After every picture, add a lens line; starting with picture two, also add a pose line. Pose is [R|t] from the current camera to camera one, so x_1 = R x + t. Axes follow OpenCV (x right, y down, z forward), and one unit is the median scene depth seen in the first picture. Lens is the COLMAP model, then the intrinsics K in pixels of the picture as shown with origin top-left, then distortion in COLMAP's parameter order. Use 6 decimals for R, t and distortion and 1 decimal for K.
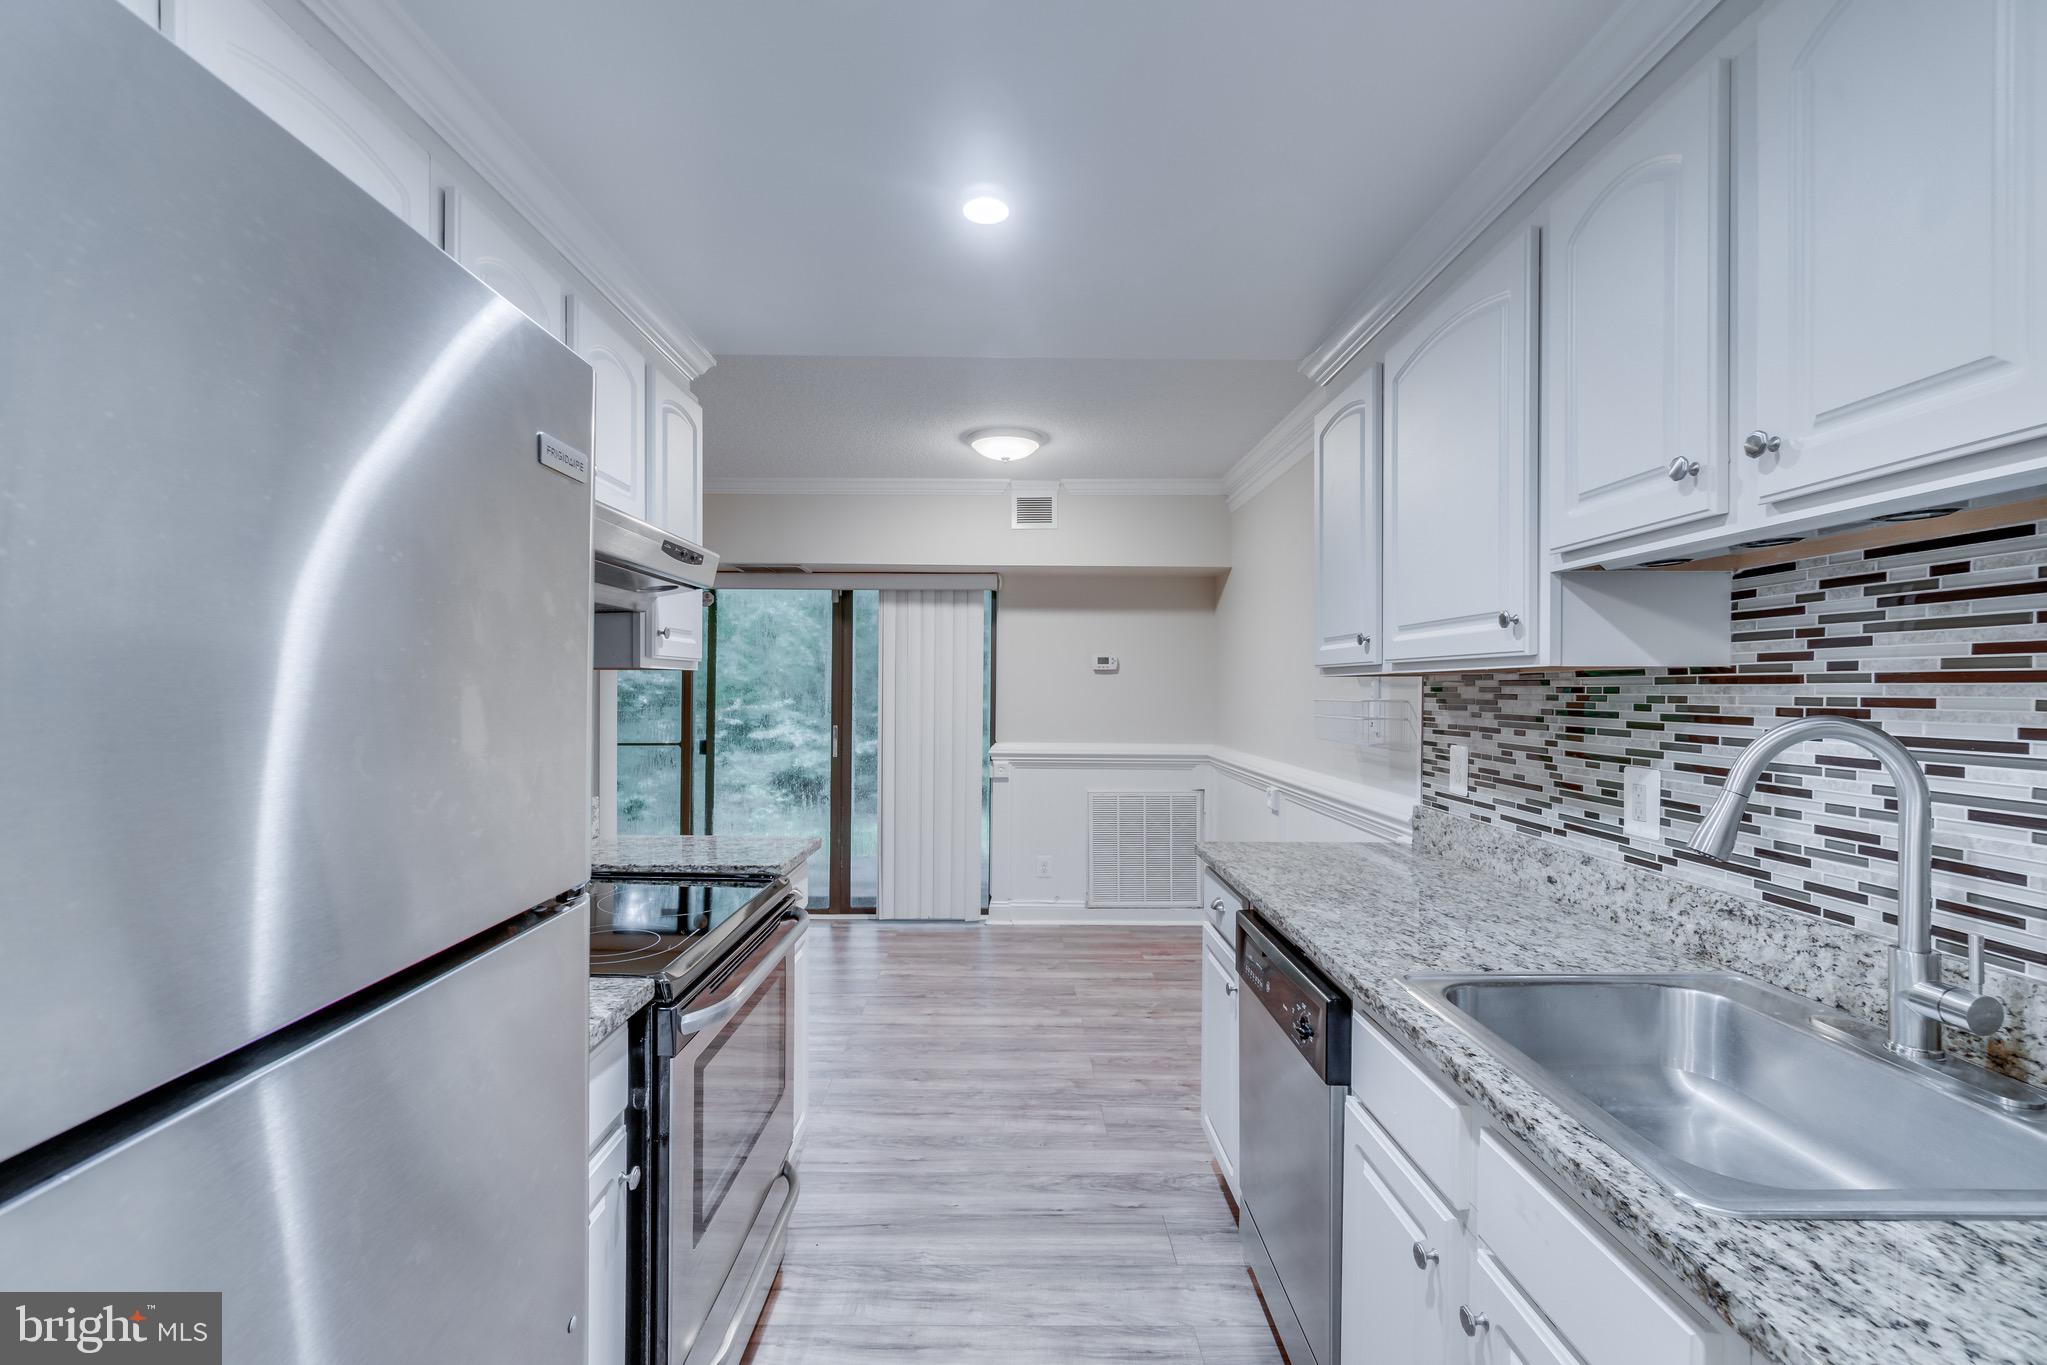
lens RADIAL K [[885.6, 0, 1014.8], [0, 885.6, 697.4], [0, 0, 1]] dist [-0.004843, 0.001331]
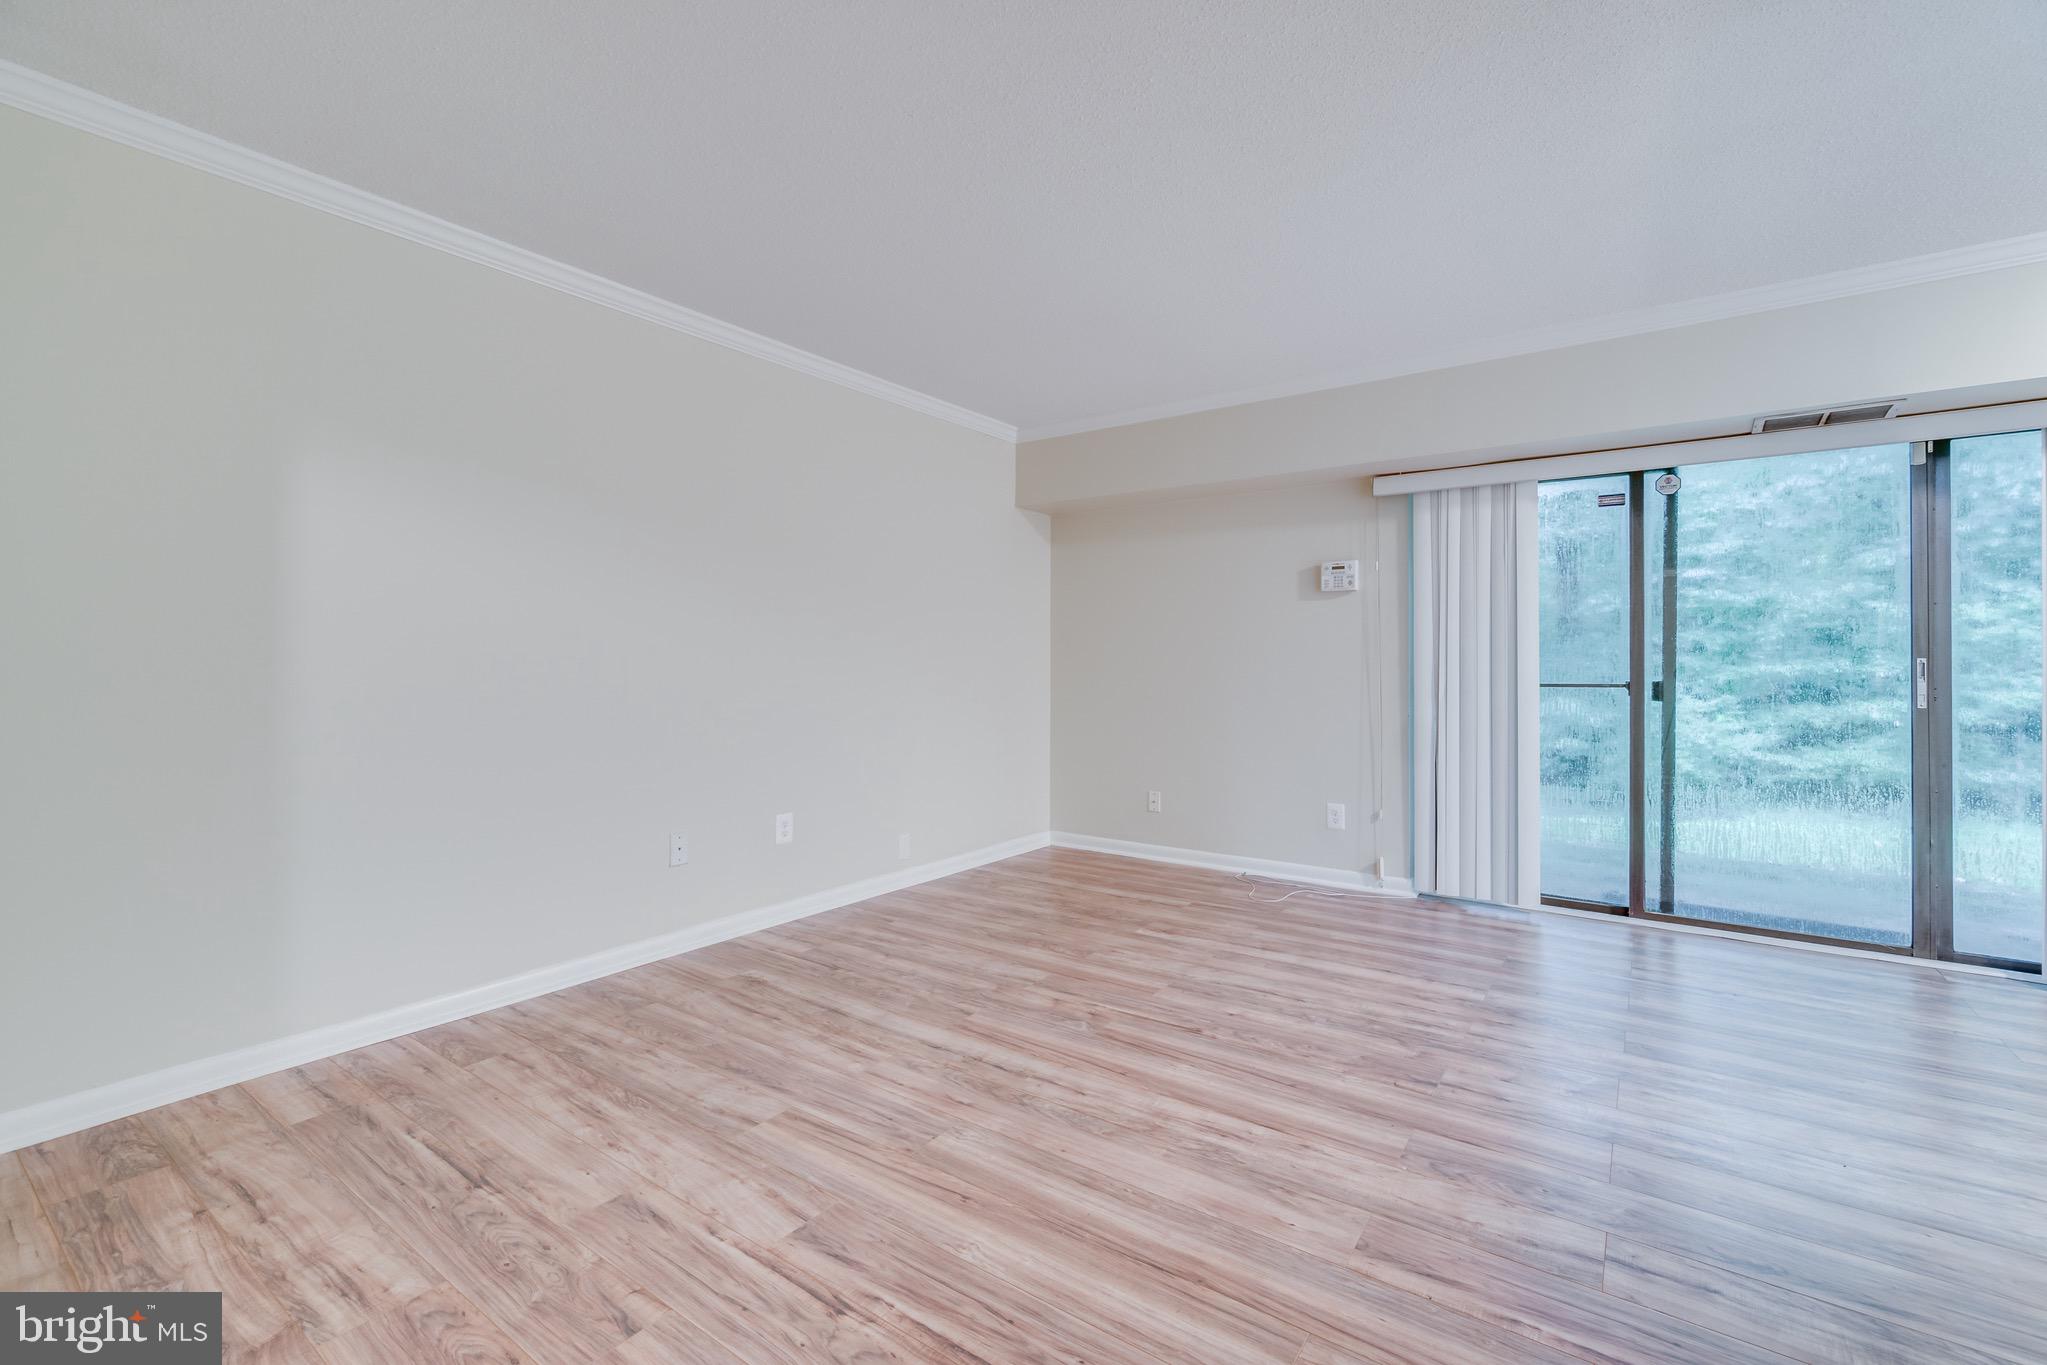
lens RADIAL K [[885.6, 0, 1029.2], [0, 885.6, 654.3], [0, 0, 1]] dist [-0.004843, 0.001331]
pose [[0.809938, -0.010022, -0.586430, -0.831931], [-0.001915, 0.999804, -0.019730, 0.103172], [0.586512, 0.017103, 0.809760, 0.264958]]
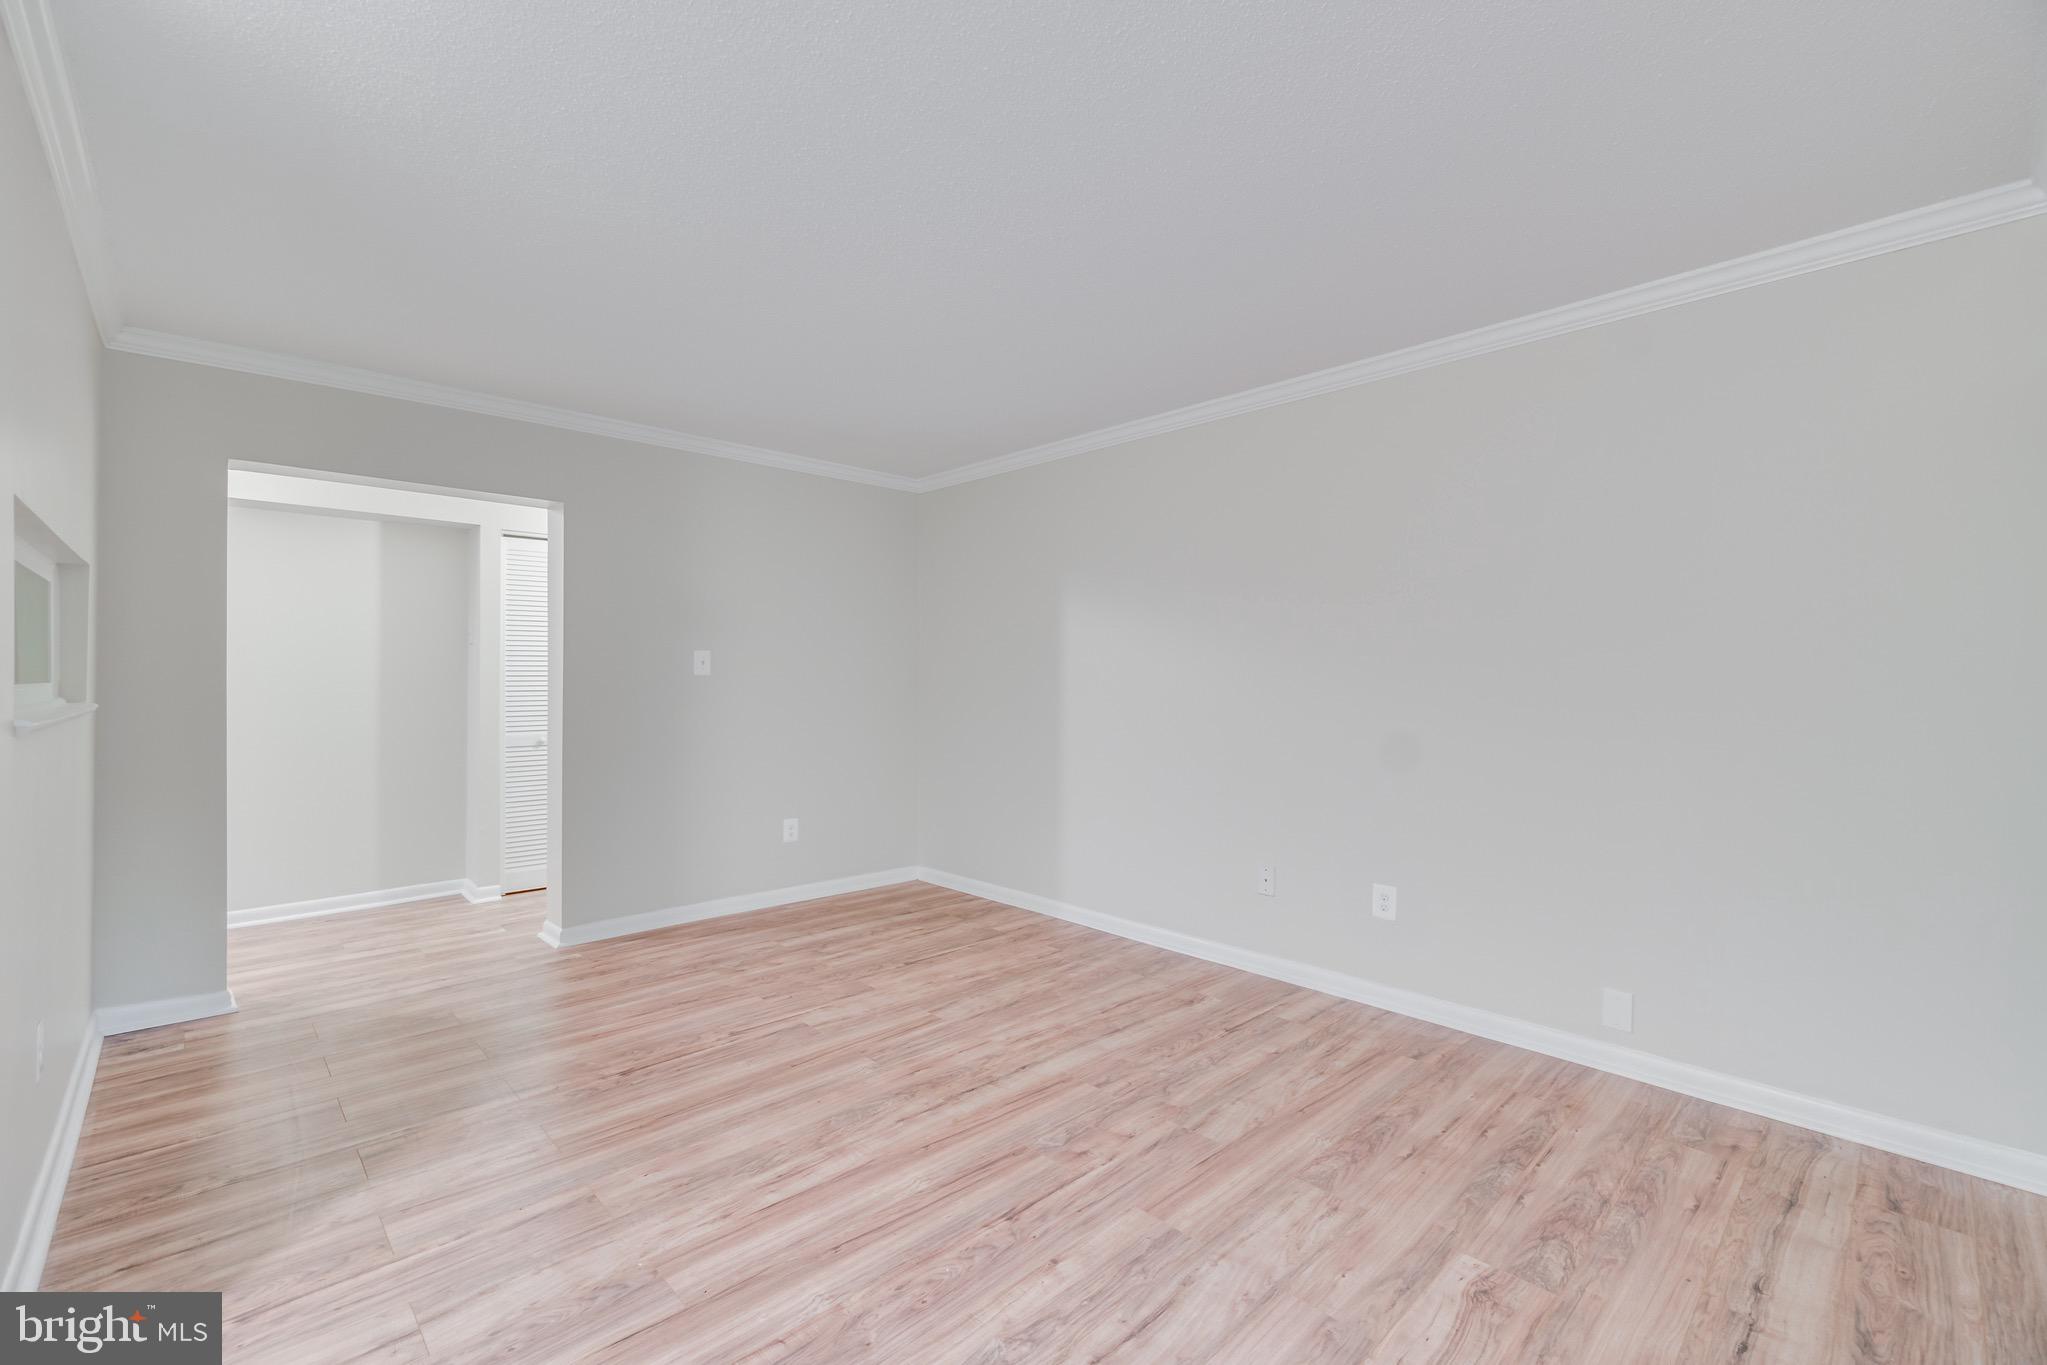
lens RADIAL K [[885.6, 0, 1014.4], [0, 885.6, 671.5], [0, 0, 1]] dist [-0.004843, 0.001331]
pose [[-0.734348, -0.014135, -0.678626, -0.732843], [-0.015009, 0.999877, -0.004584, 0.030669], [0.678607, 0.006819, -0.734470, 2.080319]]
